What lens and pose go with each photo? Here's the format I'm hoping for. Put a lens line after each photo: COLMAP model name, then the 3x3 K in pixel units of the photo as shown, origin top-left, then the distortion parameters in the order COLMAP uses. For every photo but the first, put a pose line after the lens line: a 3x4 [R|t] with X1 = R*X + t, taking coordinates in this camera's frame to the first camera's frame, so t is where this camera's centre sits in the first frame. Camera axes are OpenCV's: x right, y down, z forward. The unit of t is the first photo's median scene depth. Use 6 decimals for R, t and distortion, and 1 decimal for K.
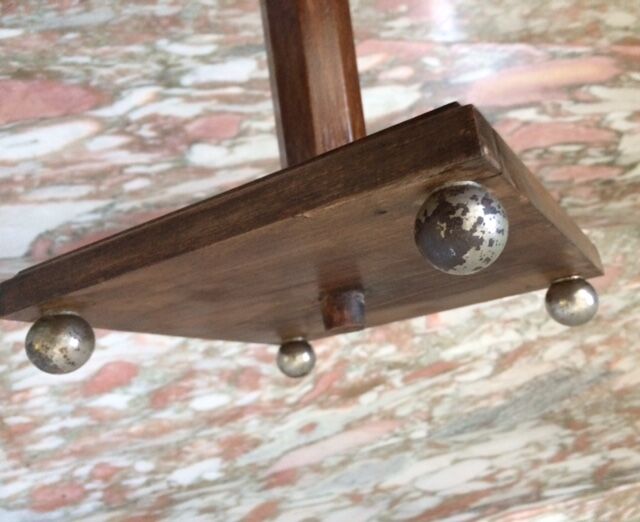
lens RADIAL K [[559.7, 0, 326.6], [0, 559.7, 255.6], [0, 0, 1]] dist [0.001560, -0.000225]
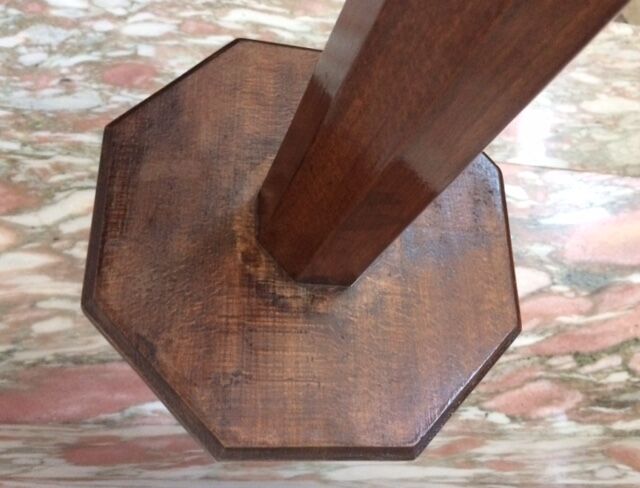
lens RADIAL K [[617.1, 0, 313.5], [0, 617.1, 243.7], [0, 0, 1]] dist [0.012751, 0.017616]
pose [[0.985728, 0.097506, -0.137234, 0.064143], [-0.126853, 0.966131, -0.224719, -0.096255], [0.110675, 0.238920, 0.964712, 0.295500]]
